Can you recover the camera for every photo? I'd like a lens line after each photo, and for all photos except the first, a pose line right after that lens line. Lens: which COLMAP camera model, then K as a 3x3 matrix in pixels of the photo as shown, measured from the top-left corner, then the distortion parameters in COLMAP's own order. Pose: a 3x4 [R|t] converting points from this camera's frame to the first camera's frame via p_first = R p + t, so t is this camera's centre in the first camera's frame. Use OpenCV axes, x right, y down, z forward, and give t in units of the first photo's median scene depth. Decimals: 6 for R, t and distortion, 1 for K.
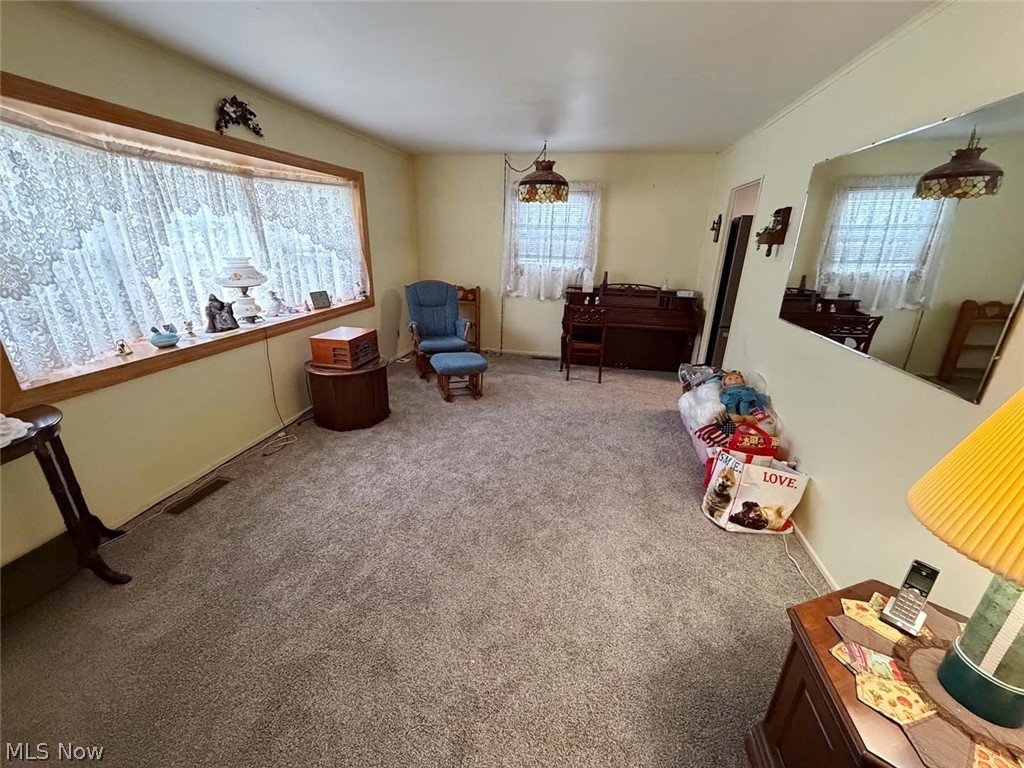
lens RADIAL K [[407.3, 0, 509.3], [0, 407.3, 384.6], [0, 0, 1]] dist [-0.001462, 0.000265]
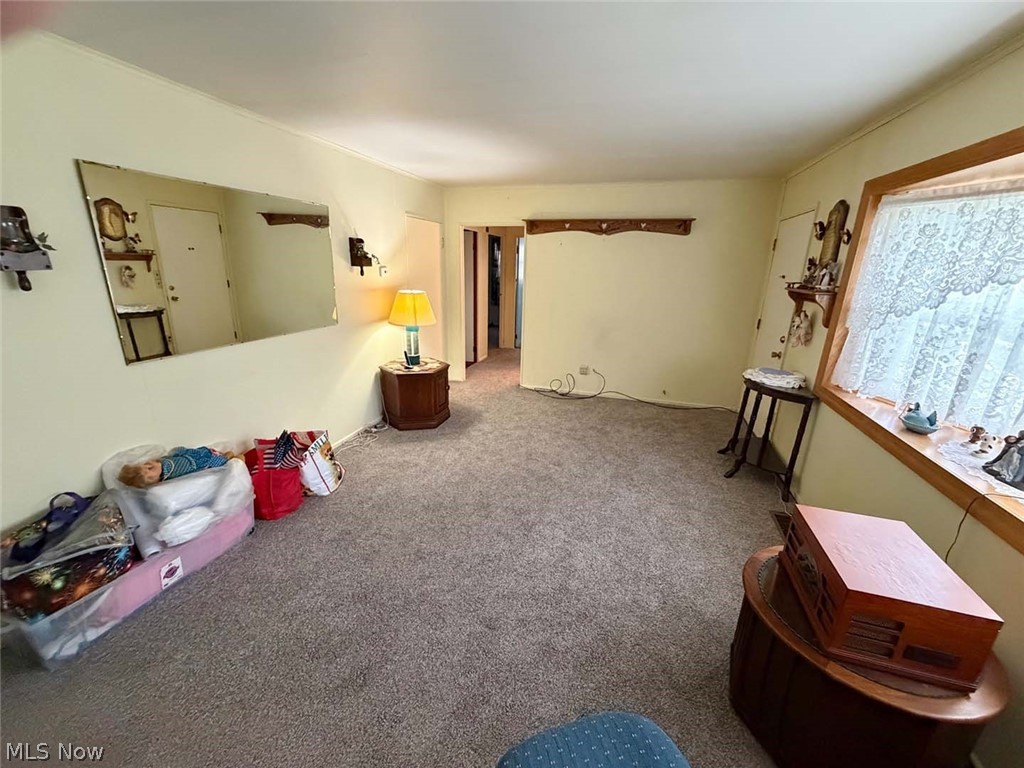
lens RADIAL K [[407.3, 0, 509.3], [0, 407.3, 384.6], [0, 0, 1]] dist [-0.001462, 0.000265]
pose [[-0.994052, -0.074145, 0.079775, -0.086933], [-0.011345, 0.798990, 0.601237, -0.540790], [-0.108318, 0.596755, -0.795079, 1.412262]]
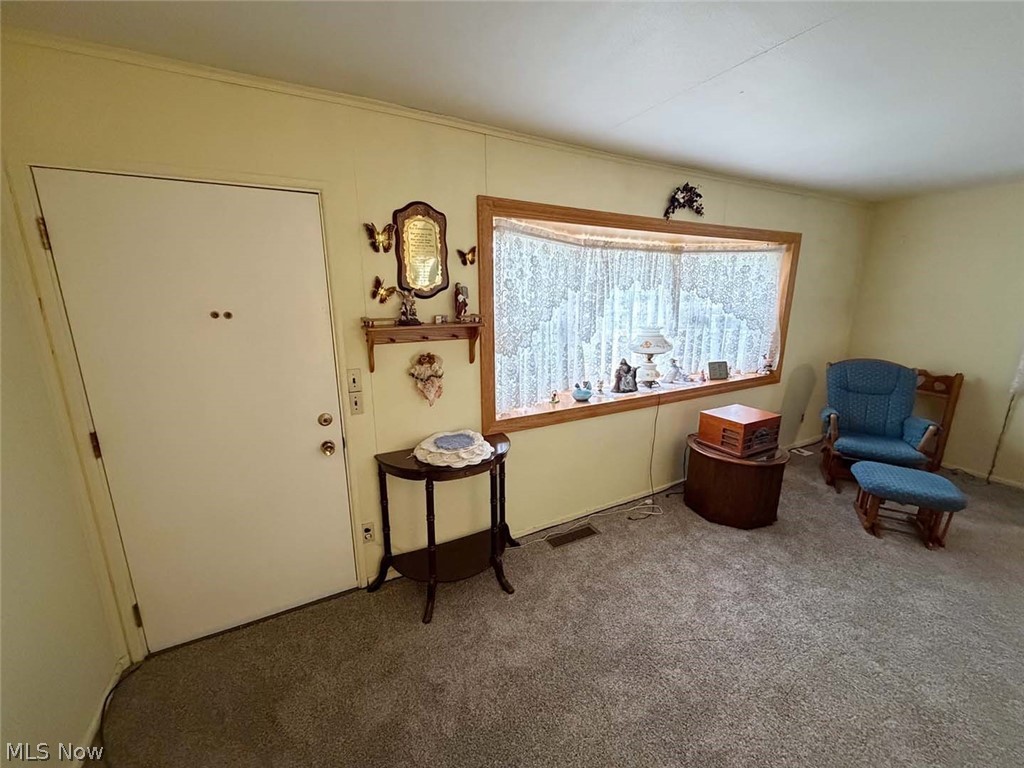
lens RADIAL K [[407.3, 0, 509.3], [0, 407.3, 384.6], [0, 0, 1]] dist [-0.001462, 0.000265]
pose [[0.640982, 0.146074, -0.753528, -0.080637], [-0.245309, 0.969222, -0.020783, -0.052228], [0.727300, 0.198168, 0.657088, 0.055113]]
